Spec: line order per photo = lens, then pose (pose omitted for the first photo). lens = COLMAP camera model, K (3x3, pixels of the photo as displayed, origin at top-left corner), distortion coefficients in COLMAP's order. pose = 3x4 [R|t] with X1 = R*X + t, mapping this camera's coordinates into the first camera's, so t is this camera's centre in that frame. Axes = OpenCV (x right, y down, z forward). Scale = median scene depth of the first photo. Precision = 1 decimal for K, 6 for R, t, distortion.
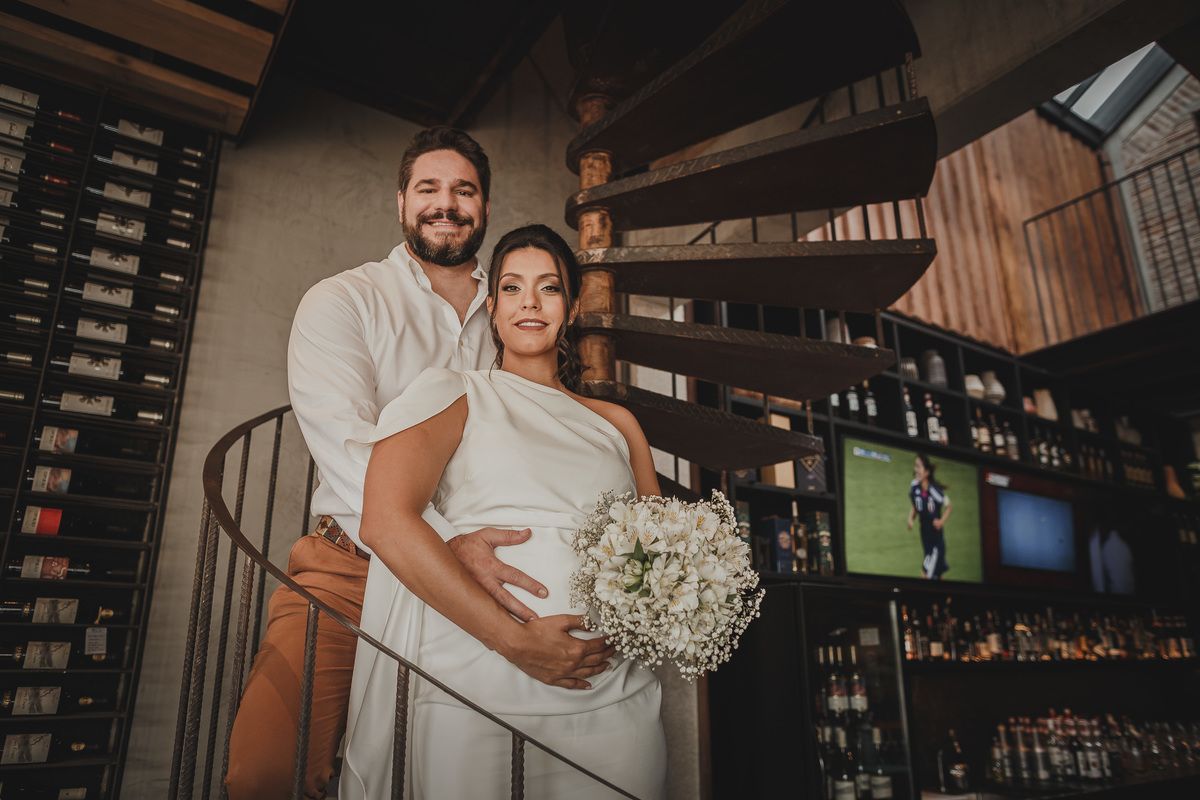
lens RADIAL K [[822.1, 0, 633.3], [0, 822.1, 396.8], [0, 0, 1]] dist [-0.043041, 0.053541]
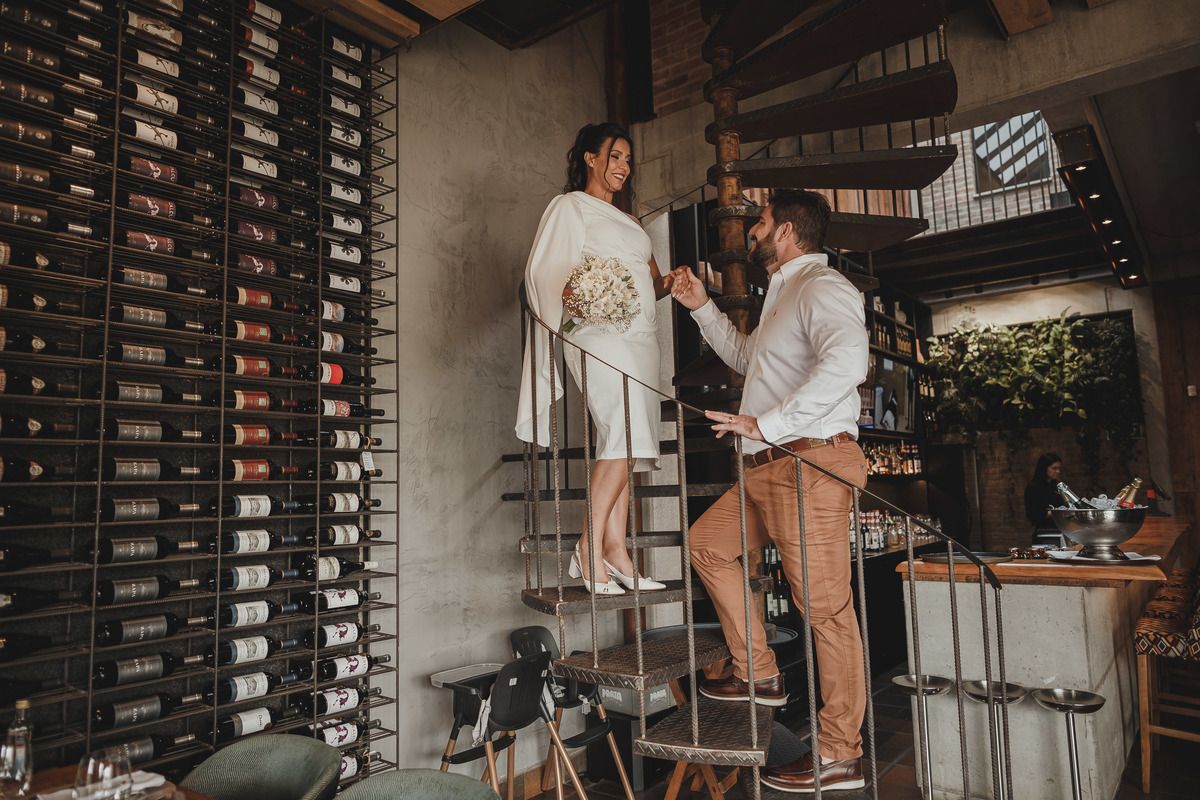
lens RADIAL K [[822.1, 0, 633.3], [0, 822.1, 396.8], [0, 0, 1]] dist [-0.043041, 0.053541]
pose [[0.943034, 0.014857, 0.332363, -0.503469], [-0.079115, 0.980359, 0.180655, -0.063675], [-0.323152, -0.196659, 0.925688, -0.279183]]
